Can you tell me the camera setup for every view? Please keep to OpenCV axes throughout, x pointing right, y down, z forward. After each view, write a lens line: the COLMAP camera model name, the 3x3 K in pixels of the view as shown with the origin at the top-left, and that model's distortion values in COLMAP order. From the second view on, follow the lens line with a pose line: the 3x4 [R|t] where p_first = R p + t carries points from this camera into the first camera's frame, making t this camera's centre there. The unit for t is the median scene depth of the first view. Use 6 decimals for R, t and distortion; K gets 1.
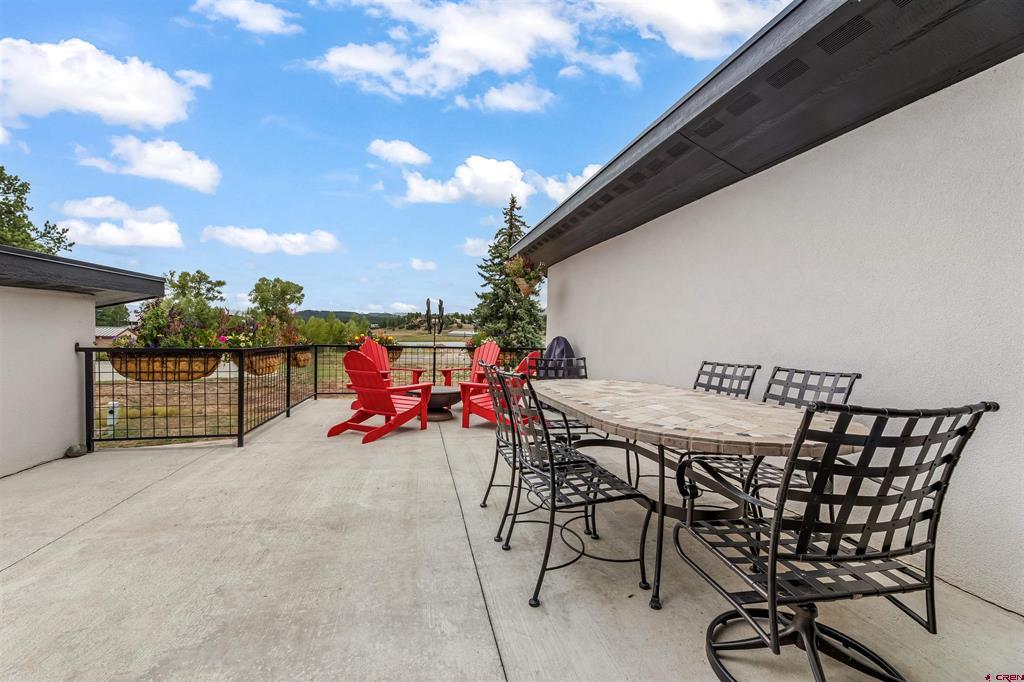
lens RADIAL K [[432.2, 0, 494.5], [0, 432.2, 334.8], [0, 0, 1]] dist [-0.001069, -0.000925]
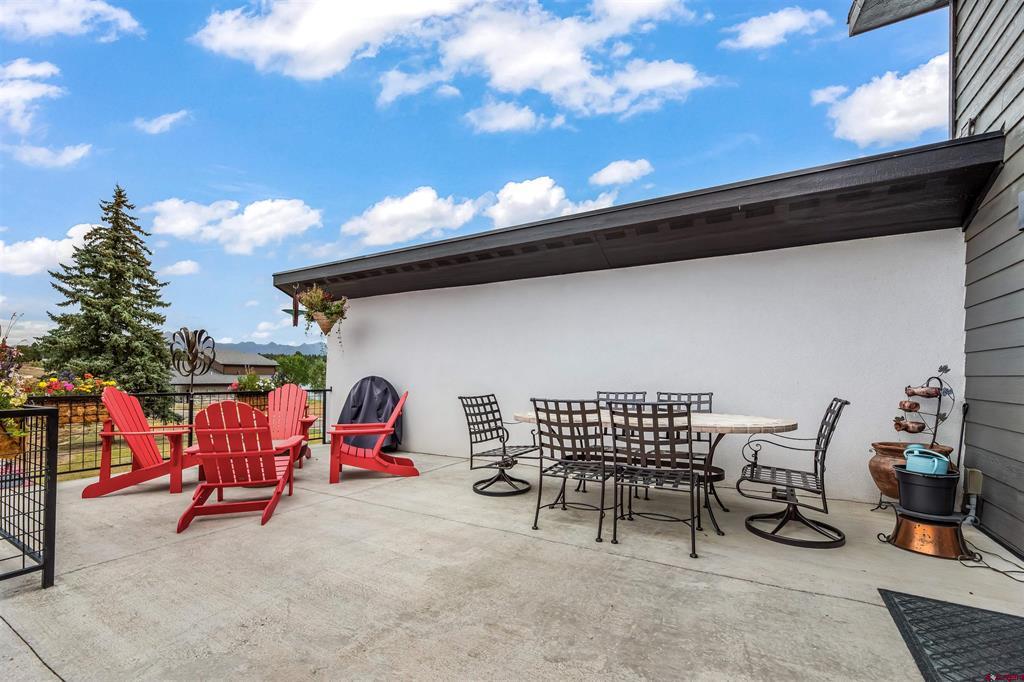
lens RADIAL K [[432.2, 0, 504.5], [0, 432.2, 367.0], [0, 0, 1]] dist [-0.001069, -0.000925]
pose [[0.671783, 0.002535, 0.740743, -0.548984], [0.007927, 0.999912, -0.010611, -0.008715], [-0.740705, 0.013000, 0.671704, 0.178520]]
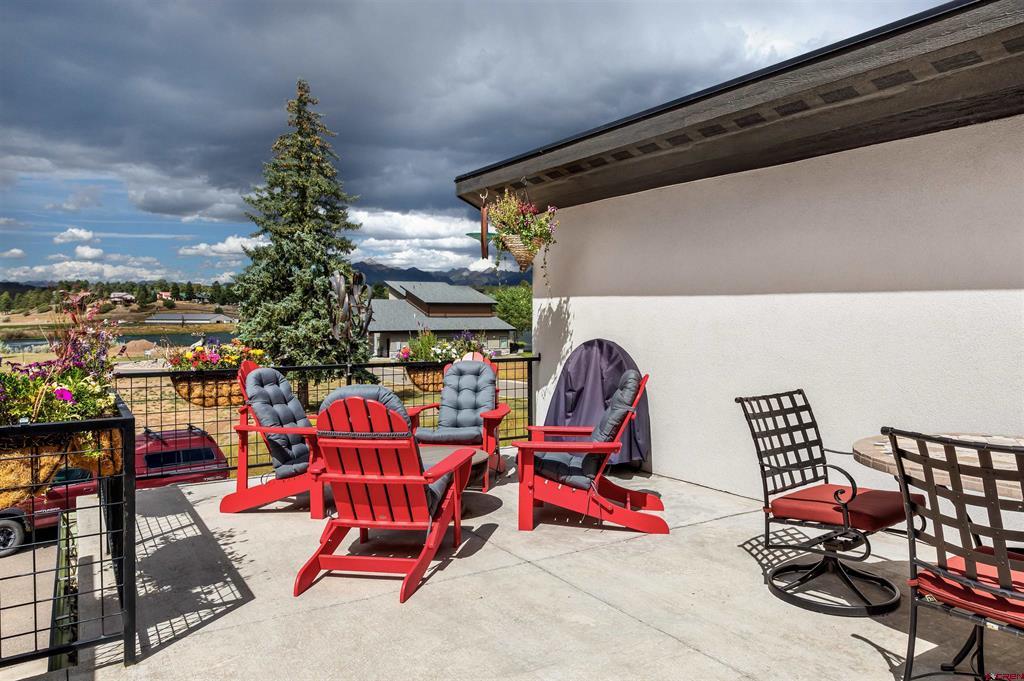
lens RADIAL K [[718.6, 0, 496.9], [0, 718.6, 302.9], [0, 0, 1]] dist [0.003300, -0.005178]
pose [[0.940448, -0.021001, 0.339289, -0.440816], [0.026731, 0.999568, -0.012223, -0.052953], [-0.338886, 0.020565, 0.940603, 0.222603]]
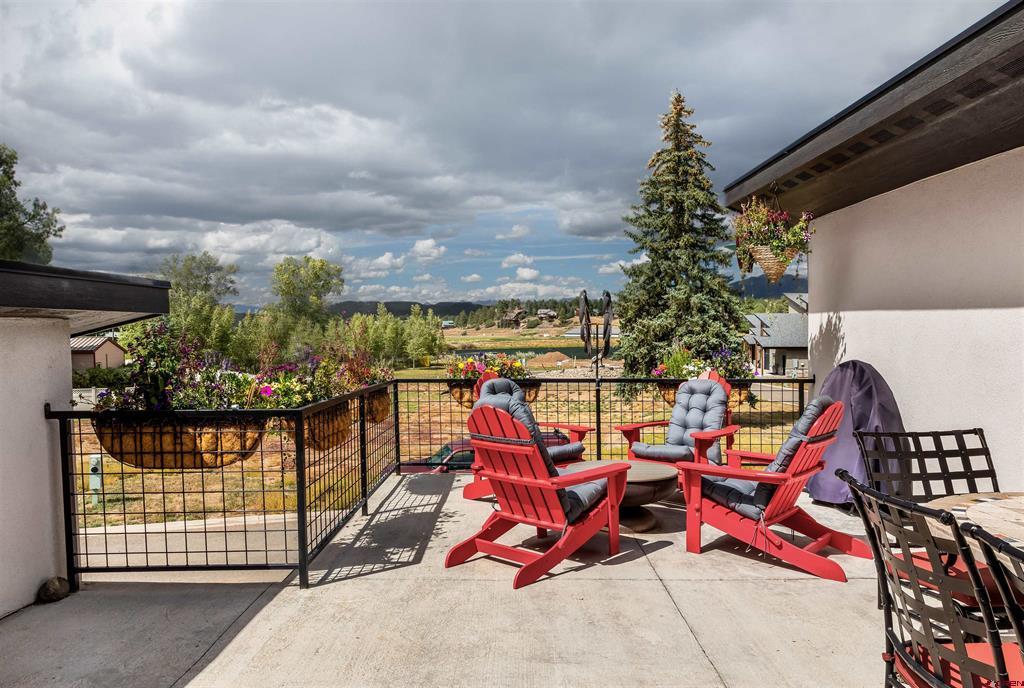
lens RADIAL K [[718.6, 0, 480.6], [0, 718.6, 352.1], [0, 0, 1]] dist [0.003300, -0.005178]
pose [[0.974979, -0.019008, -0.221483, -0.140884], [0.024243, 0.999487, 0.020943, -0.049544], [0.220971, -0.025788, 0.974939, 0.143233]]
